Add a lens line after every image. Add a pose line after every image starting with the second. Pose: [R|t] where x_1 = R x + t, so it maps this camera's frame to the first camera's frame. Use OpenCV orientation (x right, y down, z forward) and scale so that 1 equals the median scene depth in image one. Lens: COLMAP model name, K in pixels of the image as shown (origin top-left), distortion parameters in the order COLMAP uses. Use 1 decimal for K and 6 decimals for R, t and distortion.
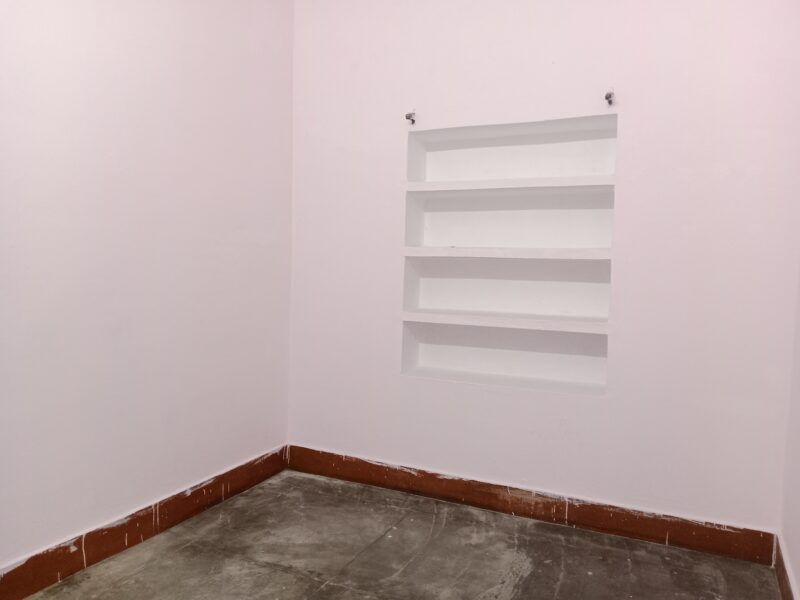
lens RADIAL K [[640.1, 0, 401.0], [0, 640.1, 301.2], [0, 0, 1]] dist [0.033404, -0.038765]
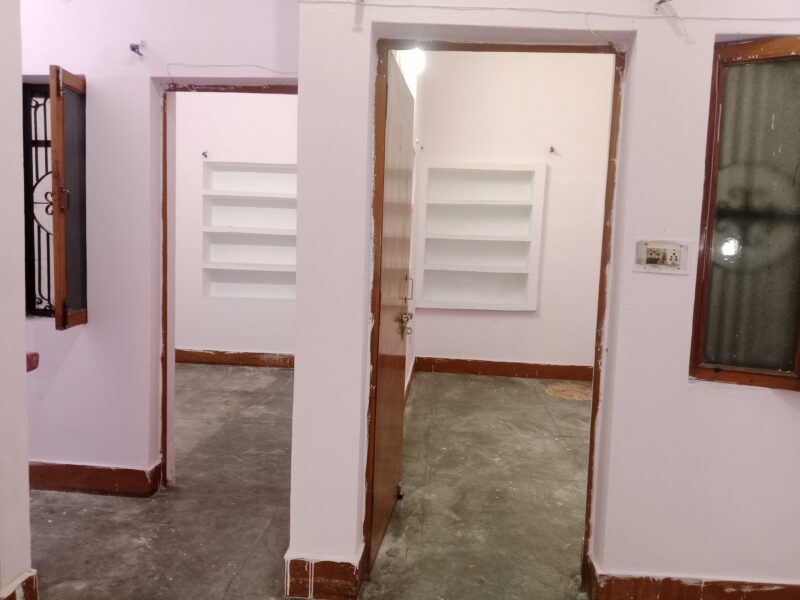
lens RADIAL K [[640.1, 0, 402.6], [0, 640.1, 301.2], [0, 0, 1]] dist [0.033404, -0.038765]
pose [[0.930665, -0.030314, 0.364614, -0.135243], [0.013440, 0.998722, 0.048729, 0.043476], [-0.365625, -0.040451, 0.929883, -0.876733]]
